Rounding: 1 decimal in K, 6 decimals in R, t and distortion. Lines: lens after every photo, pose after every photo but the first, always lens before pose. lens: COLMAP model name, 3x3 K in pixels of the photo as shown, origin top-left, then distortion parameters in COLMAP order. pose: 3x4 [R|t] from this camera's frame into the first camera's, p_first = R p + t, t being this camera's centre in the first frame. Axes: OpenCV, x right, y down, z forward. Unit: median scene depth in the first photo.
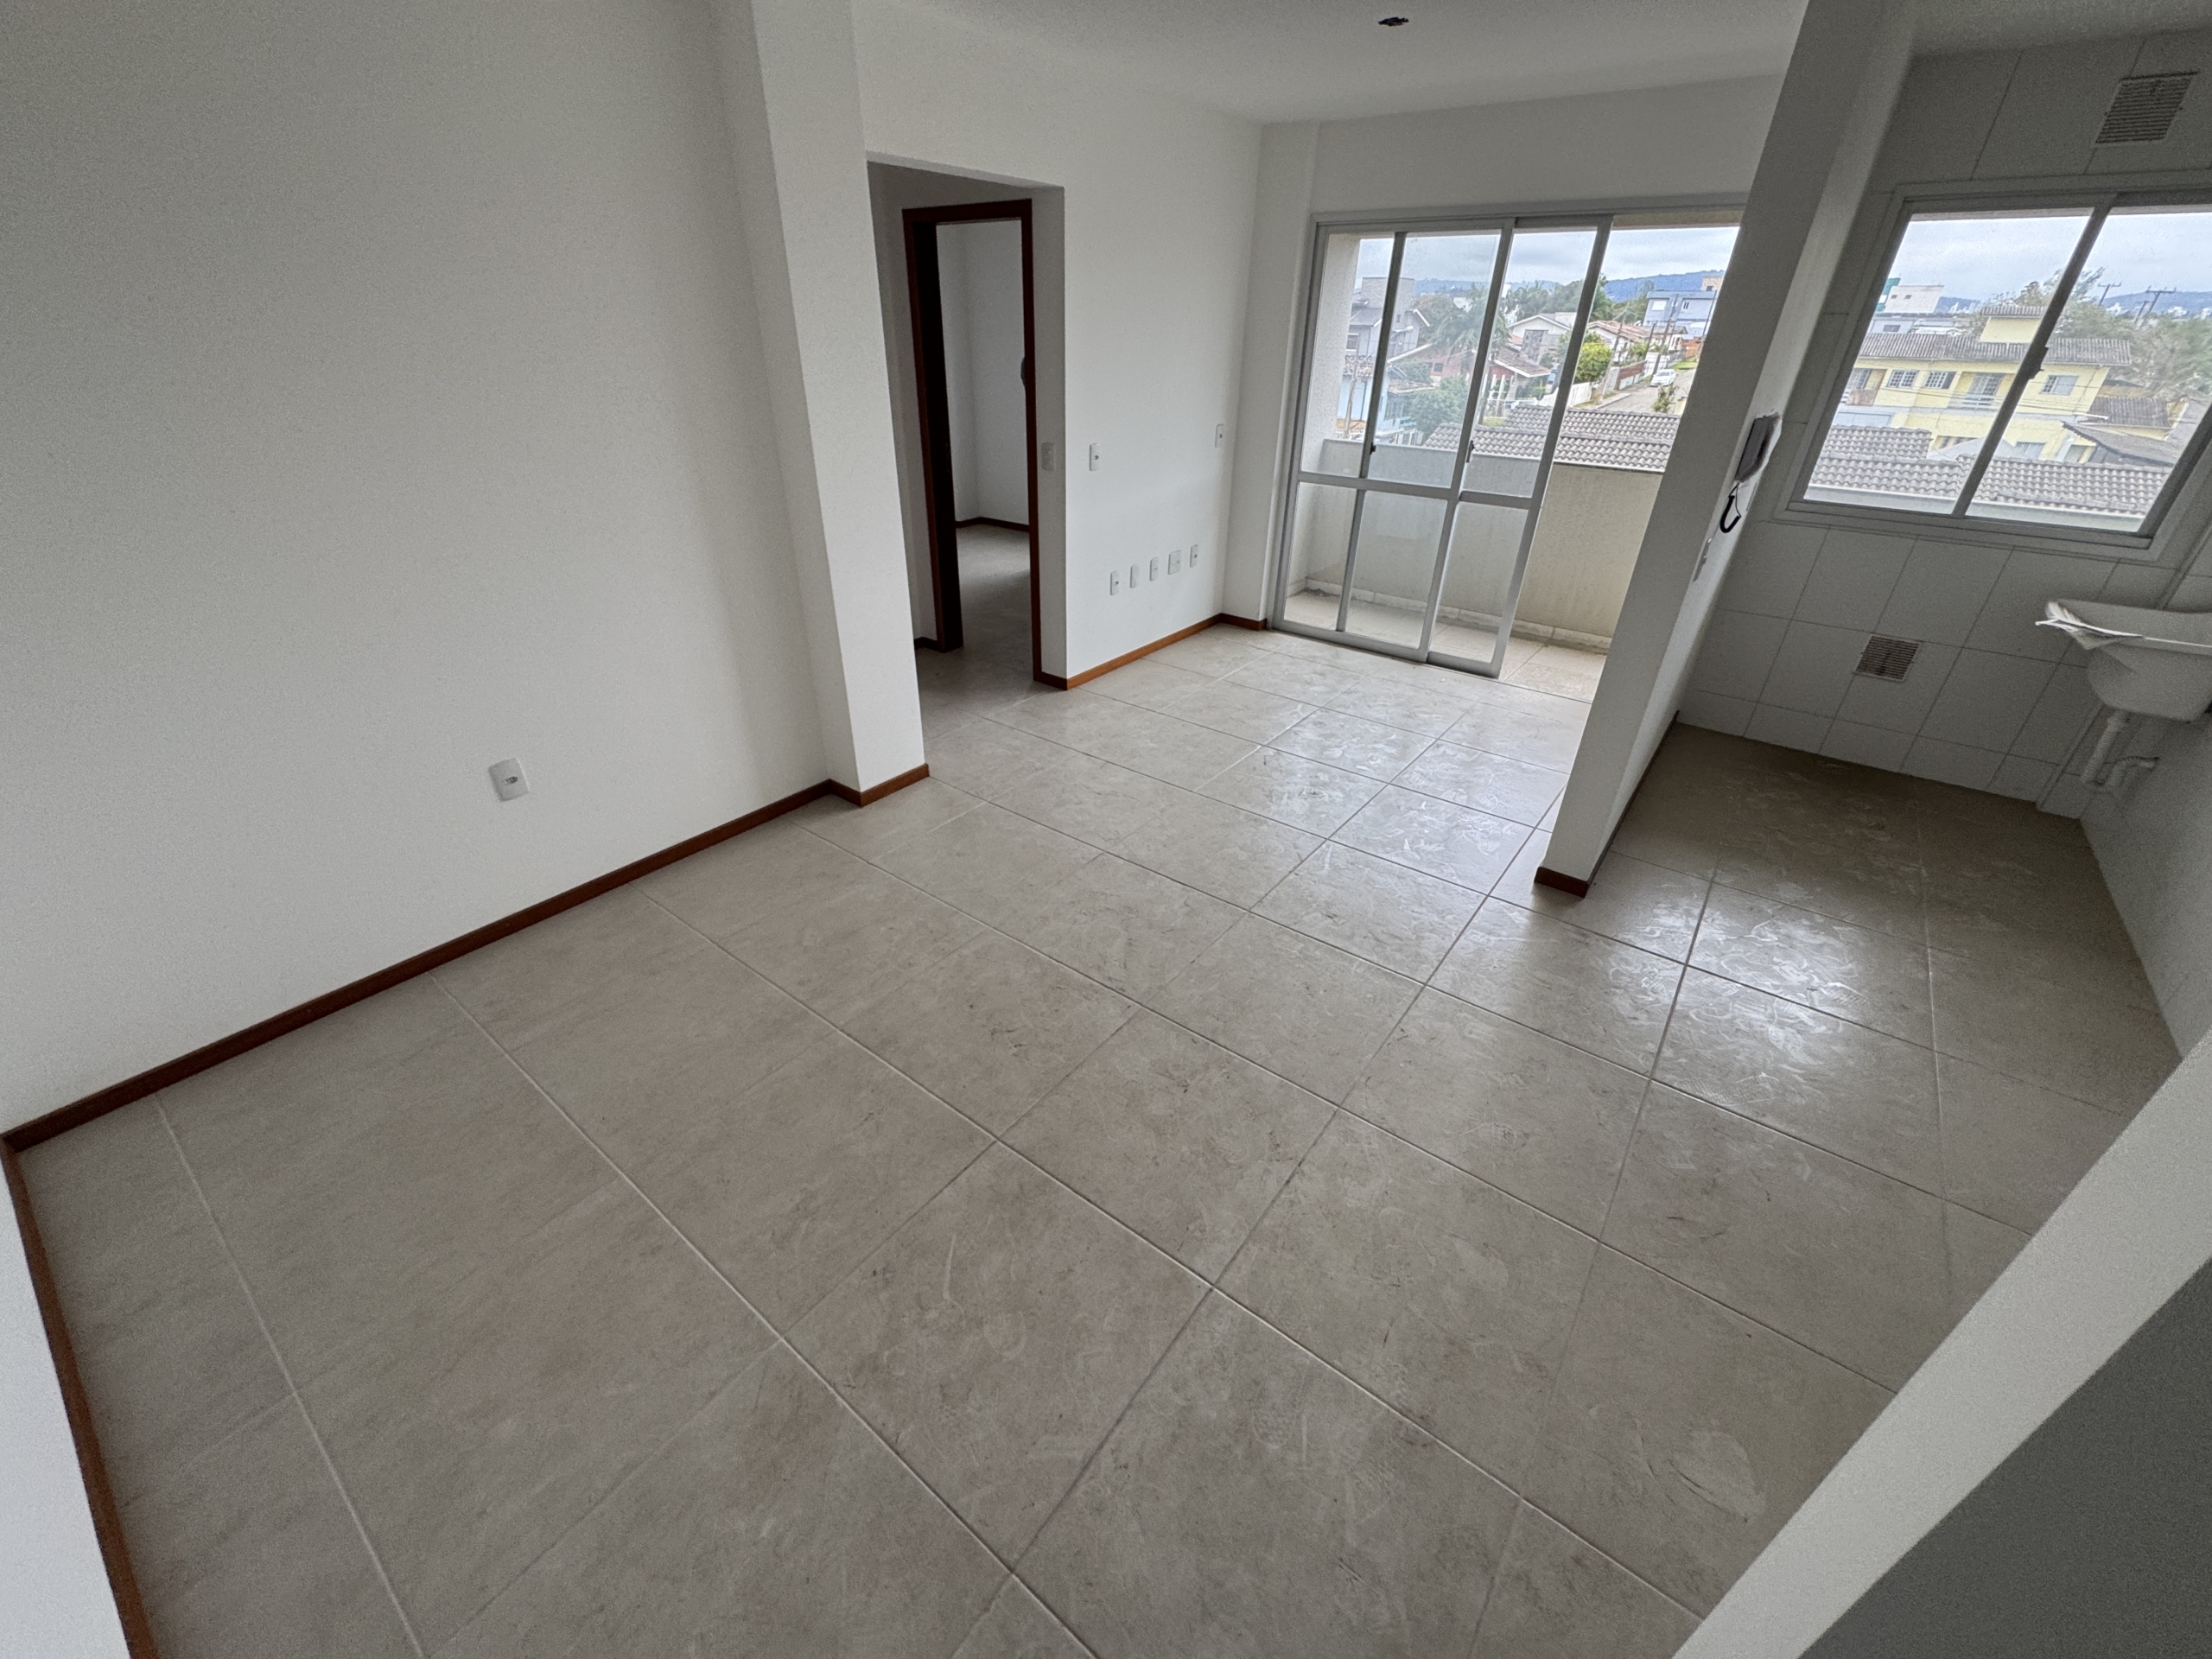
lens RADIAL K [[878.9, 0, 1103.4], [0, 878.9, 828.7], [0, 0, 1]] dist [-0.004325, 0.000039]
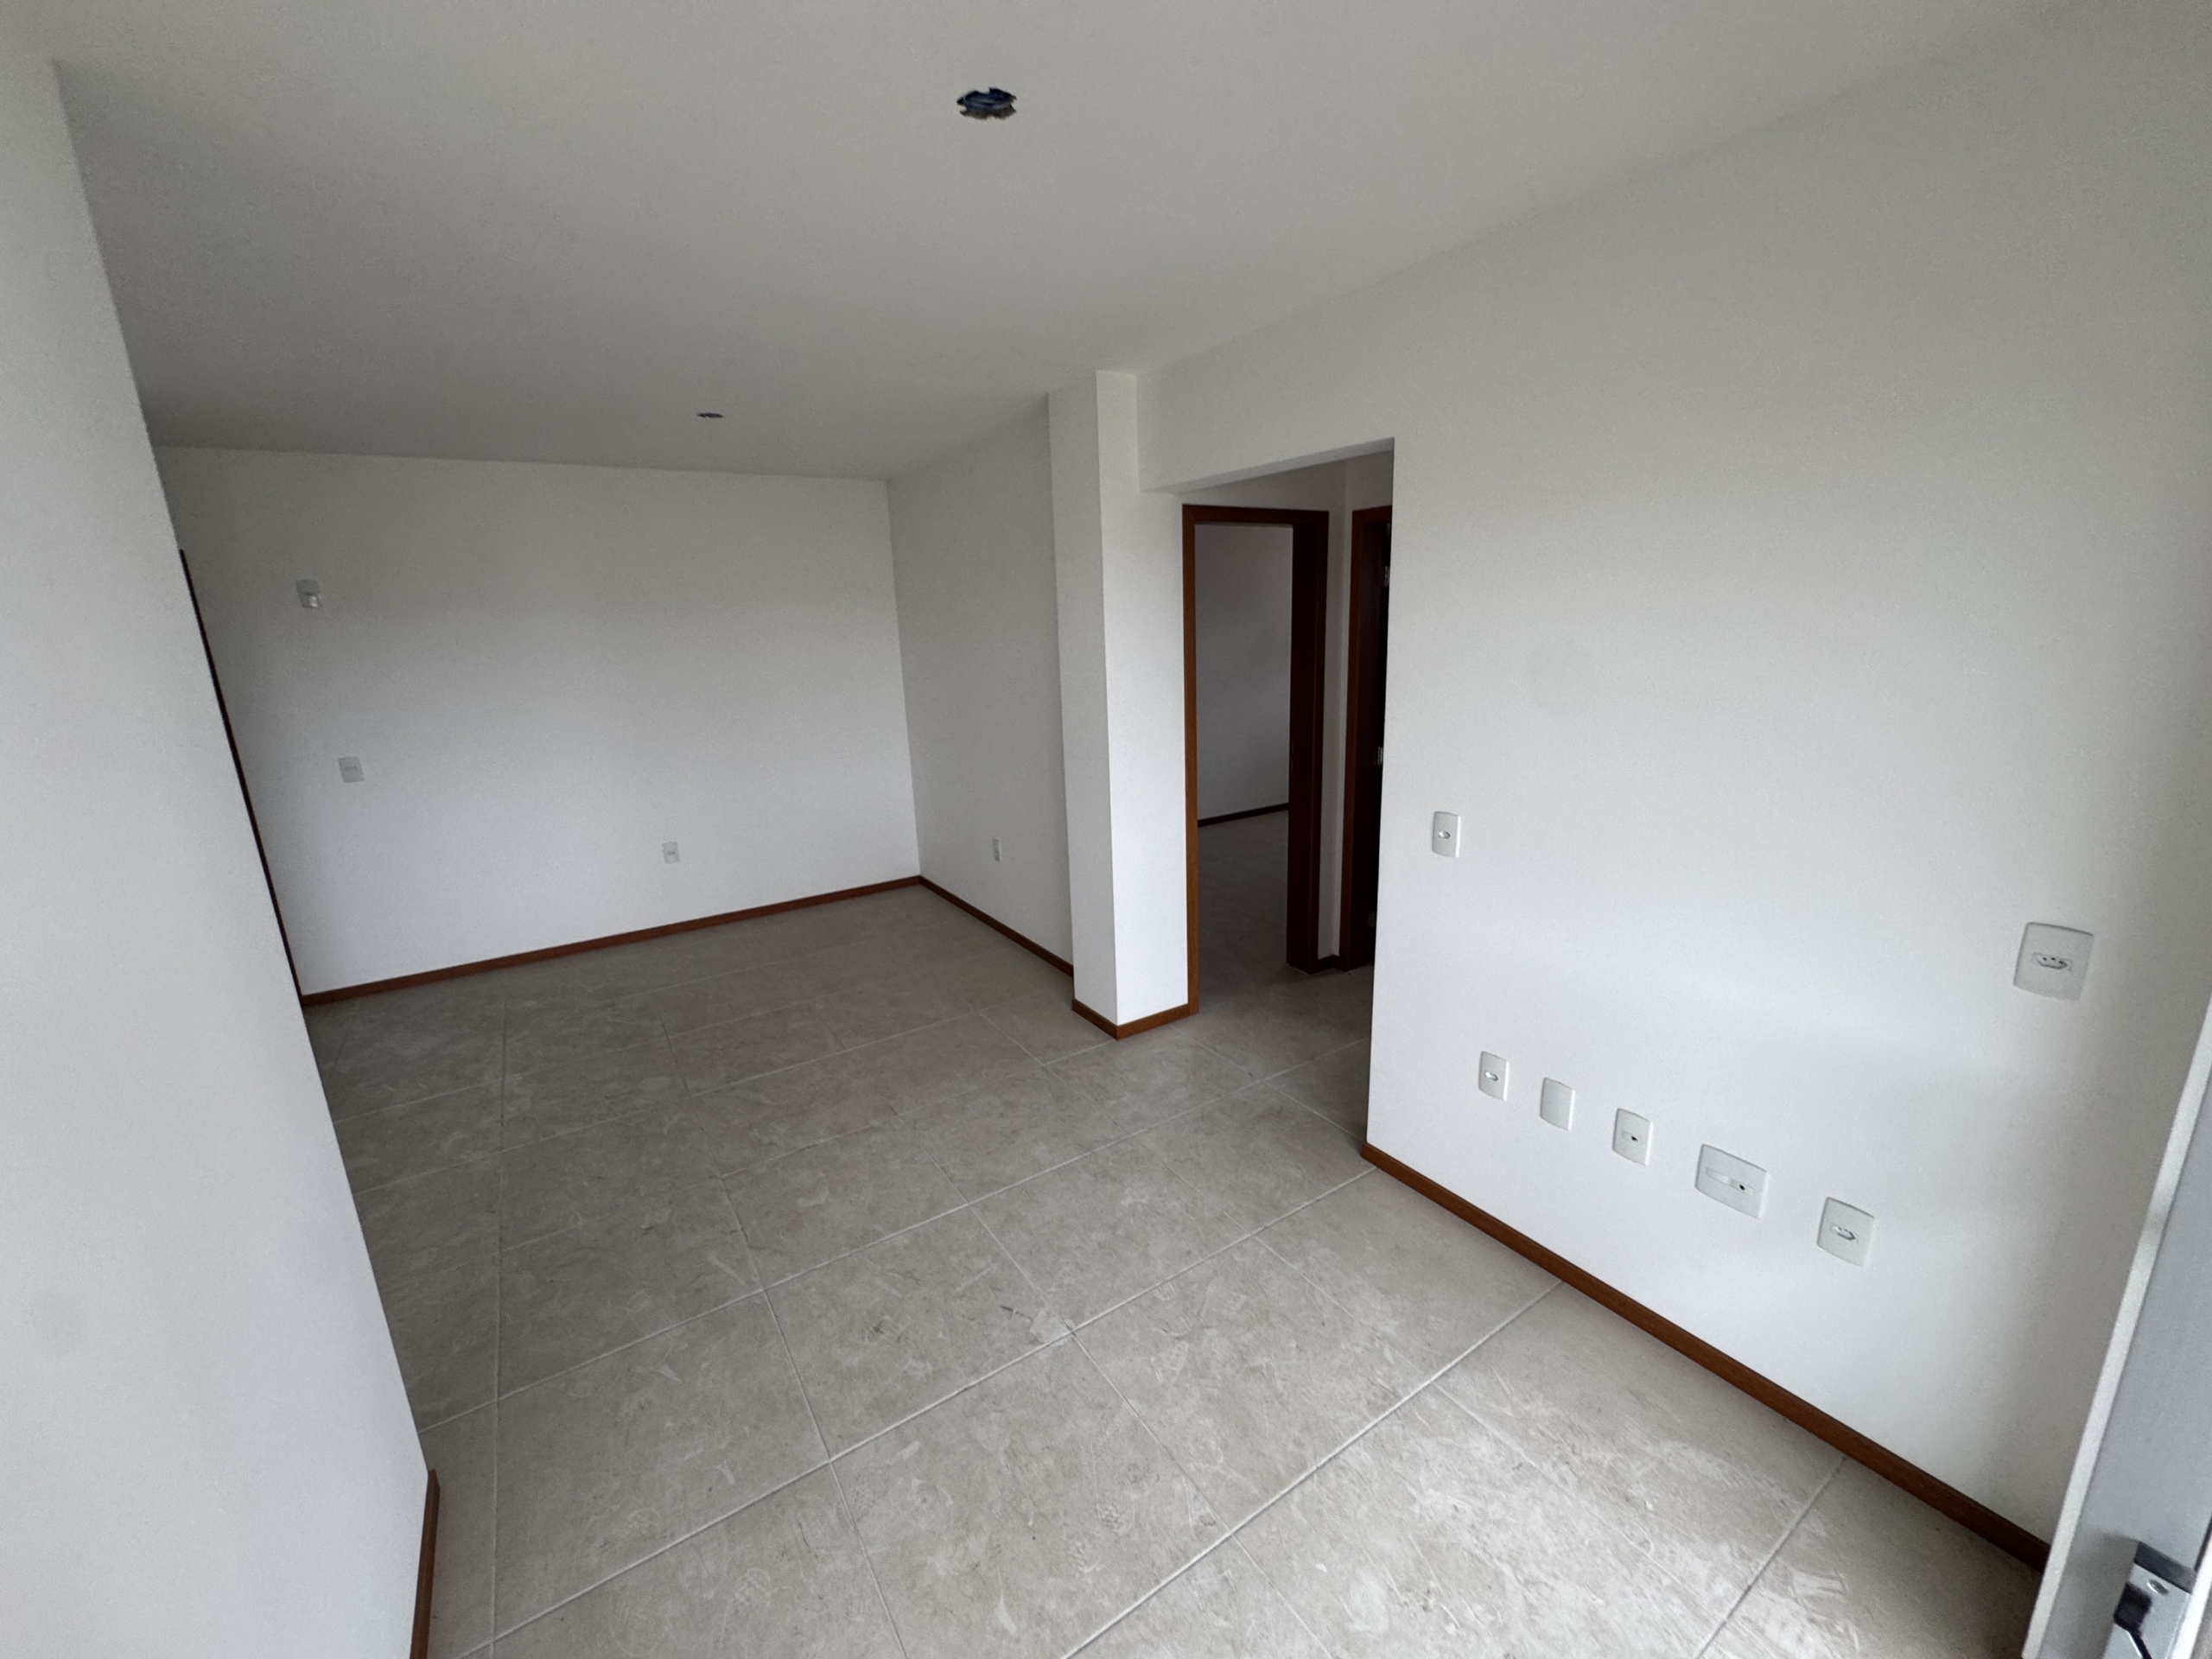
lens RADIAL K [[878.9, 0, 1104.0], [0, 878.9, 811.4], [0, 0, 1]] dist [-0.004325, 0.000039]
pose [[-0.325401, 0.201653, -0.923824, 0.775613], [-0.451495, 0.825294, 0.339177, -0.701205], [0.830823, 0.527471, -0.177506, 1.203797]]
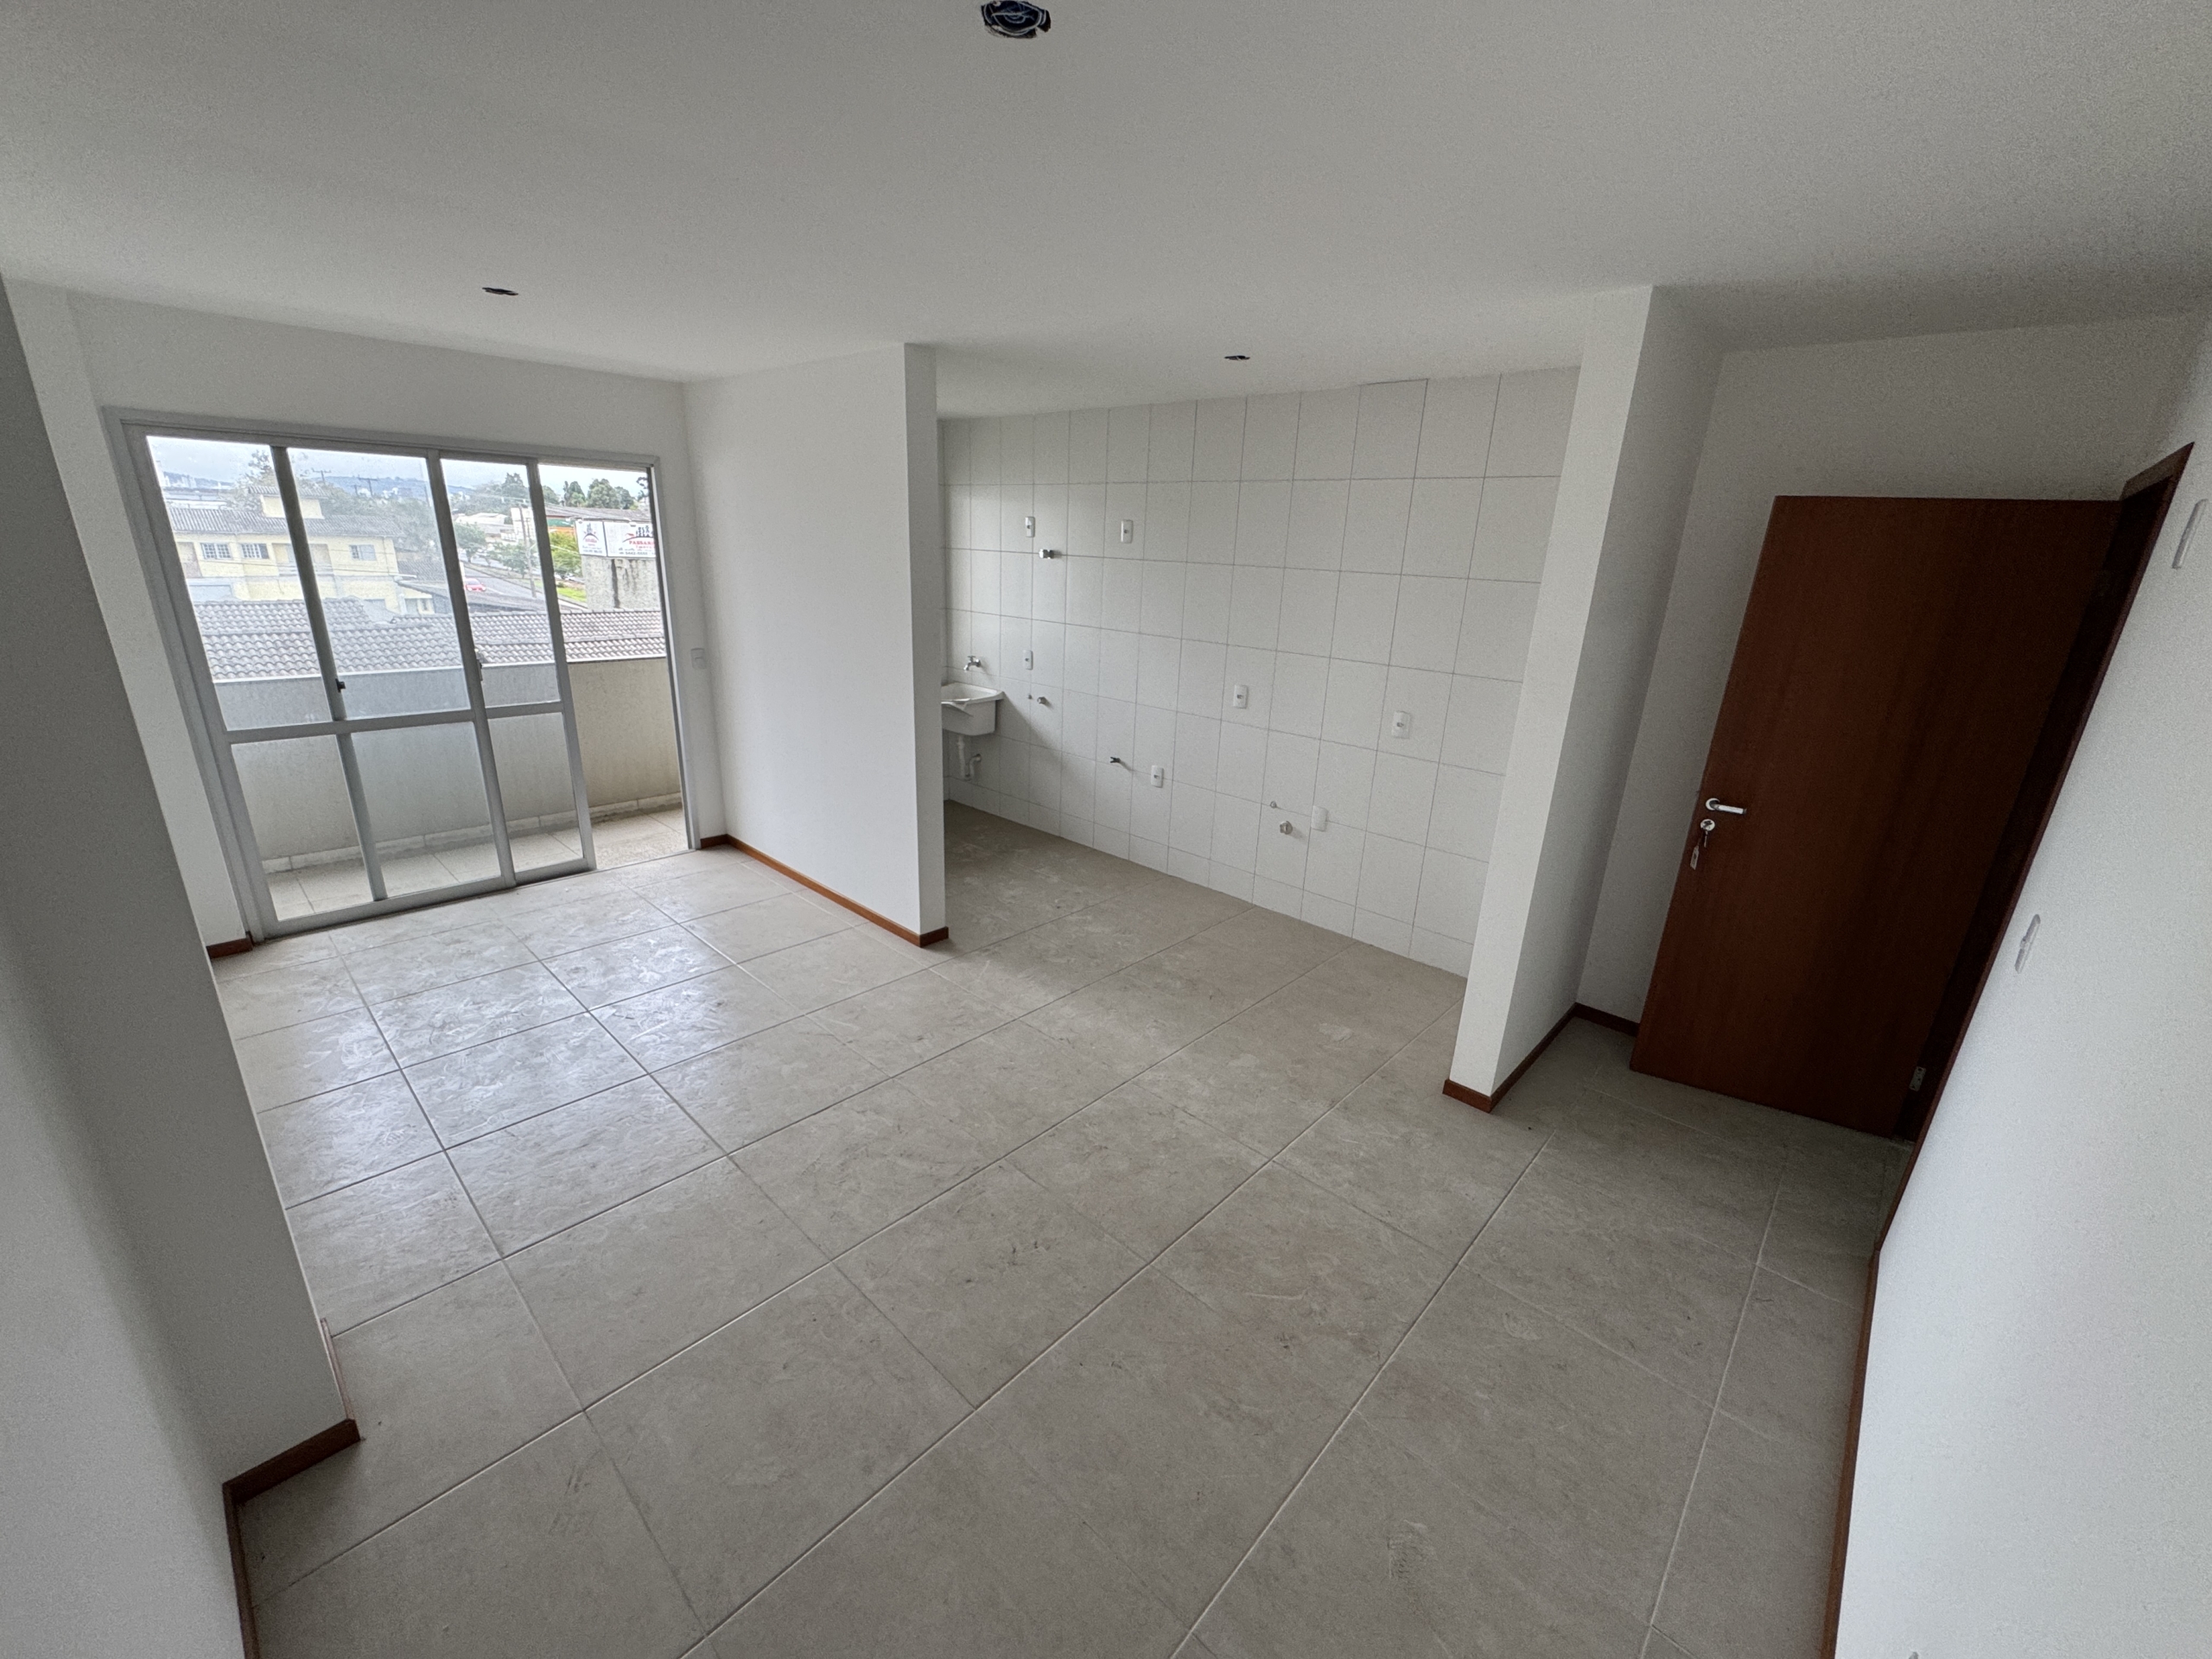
lens RADIAL K [[878.9, 0, 1102.9], [0, 878.9, 829.2], [0, 0, 1]] dist [-0.004325, 0.000039]
pose [[0.097779, -0.319000, 0.942697, -0.664358], [0.467771, 0.850813, 0.239389, -0.275851], [-0.878425, 0.417559, 0.232410, 0.365186]]
